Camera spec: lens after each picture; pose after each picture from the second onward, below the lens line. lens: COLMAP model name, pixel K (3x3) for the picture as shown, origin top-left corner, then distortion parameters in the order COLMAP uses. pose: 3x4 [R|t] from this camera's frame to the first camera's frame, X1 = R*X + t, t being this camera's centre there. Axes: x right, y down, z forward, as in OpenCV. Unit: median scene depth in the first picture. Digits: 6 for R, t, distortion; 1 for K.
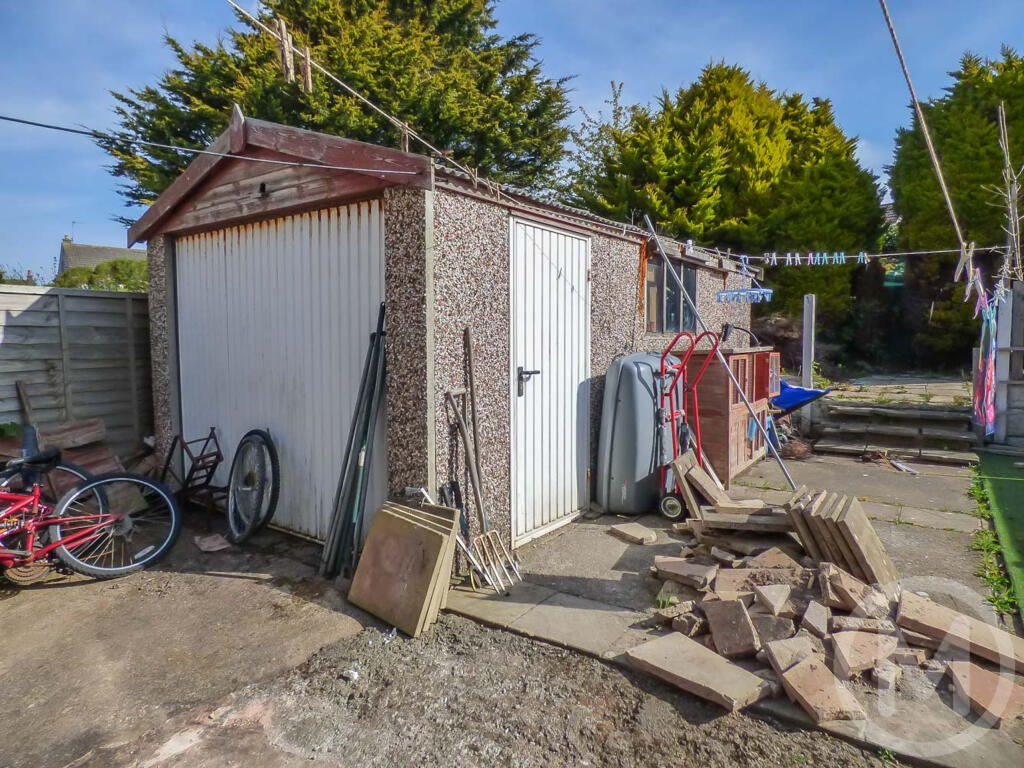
lens RADIAL K [[595.0, 0, 512.0], [0, 595.0, 384.0], [0, 0, 1]] dist [-0.023716, 0.004577]
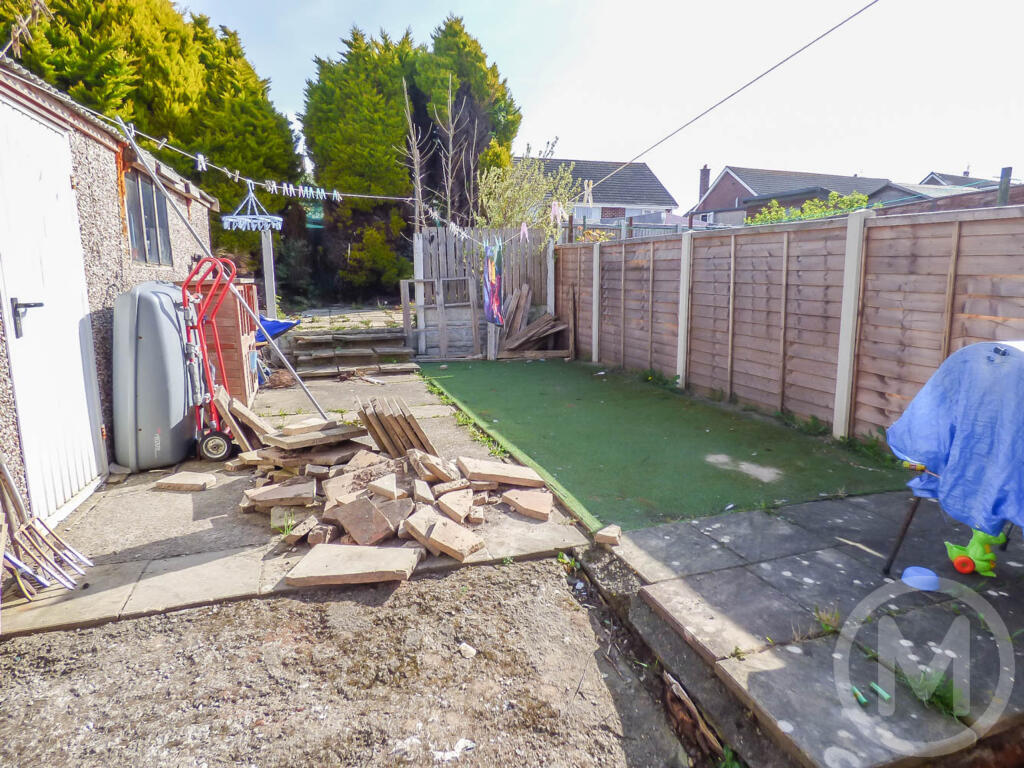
lens RADIAL K [[595.0, 0, 512.0], [0, 595.0, 384.0], [0, 0, 1]] dist [-0.023716, 0.004577]
pose [[0.612592, -0.139317, 0.778024, -0.094931], [0.061434, 0.989758, 0.128859, 0.010459], [-0.788008, -0.031141, 0.614877, 0.036574]]
